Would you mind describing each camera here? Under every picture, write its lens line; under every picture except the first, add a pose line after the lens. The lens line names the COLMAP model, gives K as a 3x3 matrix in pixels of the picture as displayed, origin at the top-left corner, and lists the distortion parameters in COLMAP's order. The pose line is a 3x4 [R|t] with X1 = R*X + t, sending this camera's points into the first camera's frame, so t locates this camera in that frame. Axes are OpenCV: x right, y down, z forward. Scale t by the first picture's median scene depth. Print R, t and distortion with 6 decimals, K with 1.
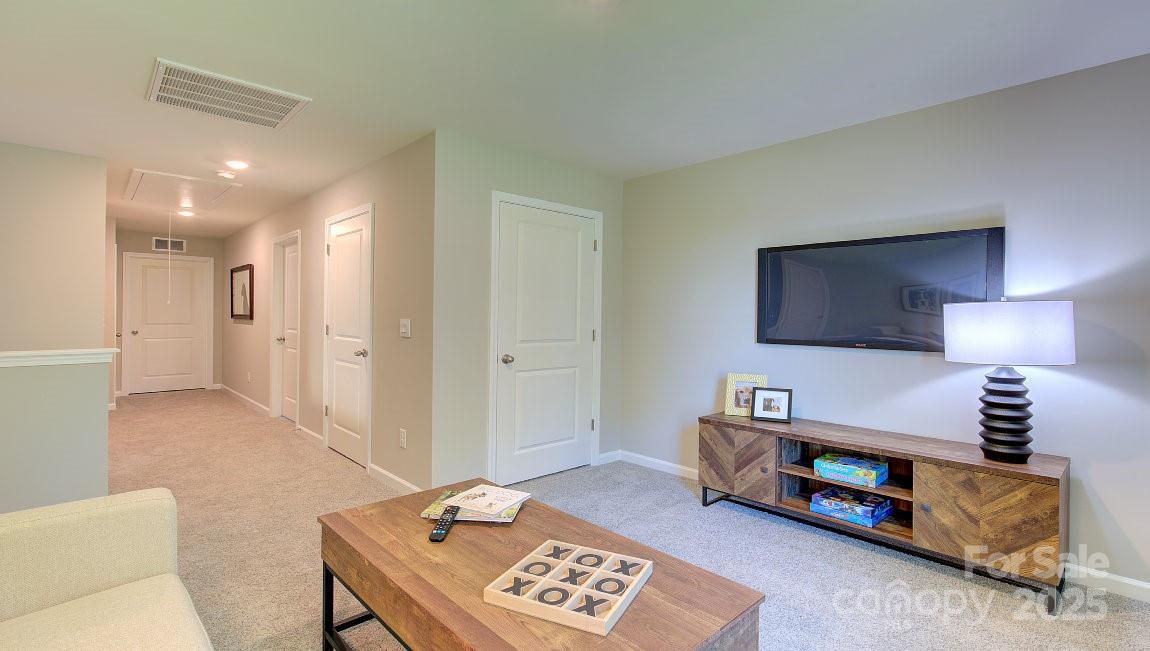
lens RADIAL K [[508.8, 0, 572.8], [0, 508.8, 318.3], [0, 0, 1]] dist [-0.002893, -0.000105]
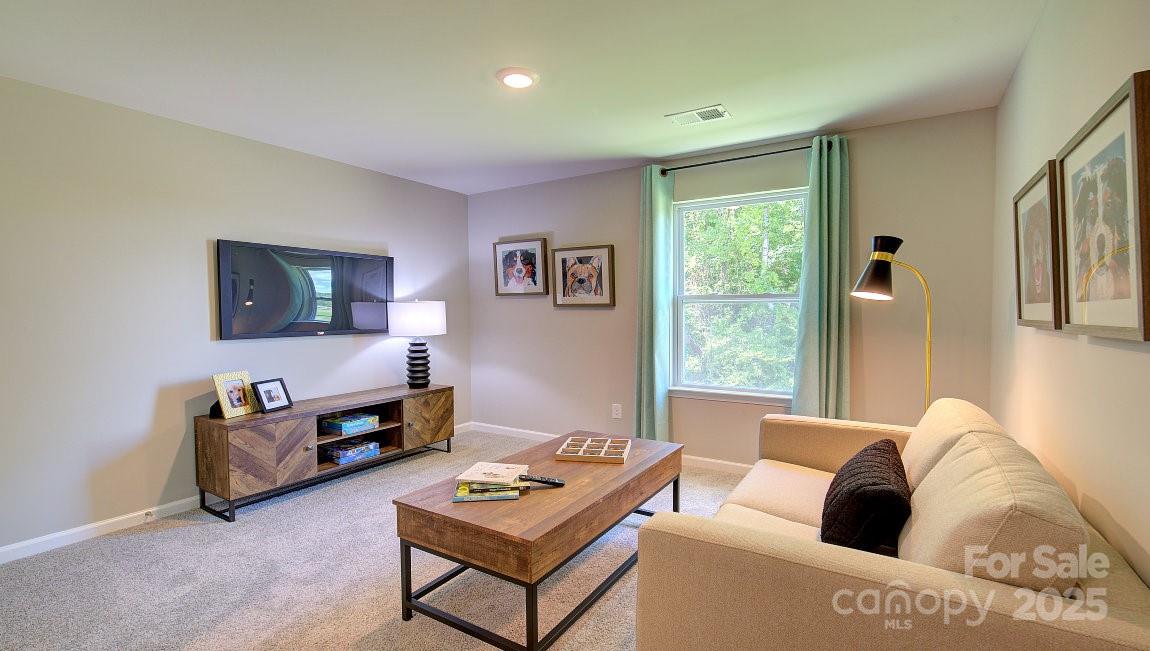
lens RADIAL K [[508.8, 0, 571.9], [0, 508.8, 318.5], [0, 0, 1]] dist [-0.002893, -0.000105]
pose [[-0.225694, -0.026113, 0.973848, -0.944866], [0.005705, 0.999588, 0.028125, -0.017922], [-0.974181, 0.011903, -0.225452, 0.775170]]
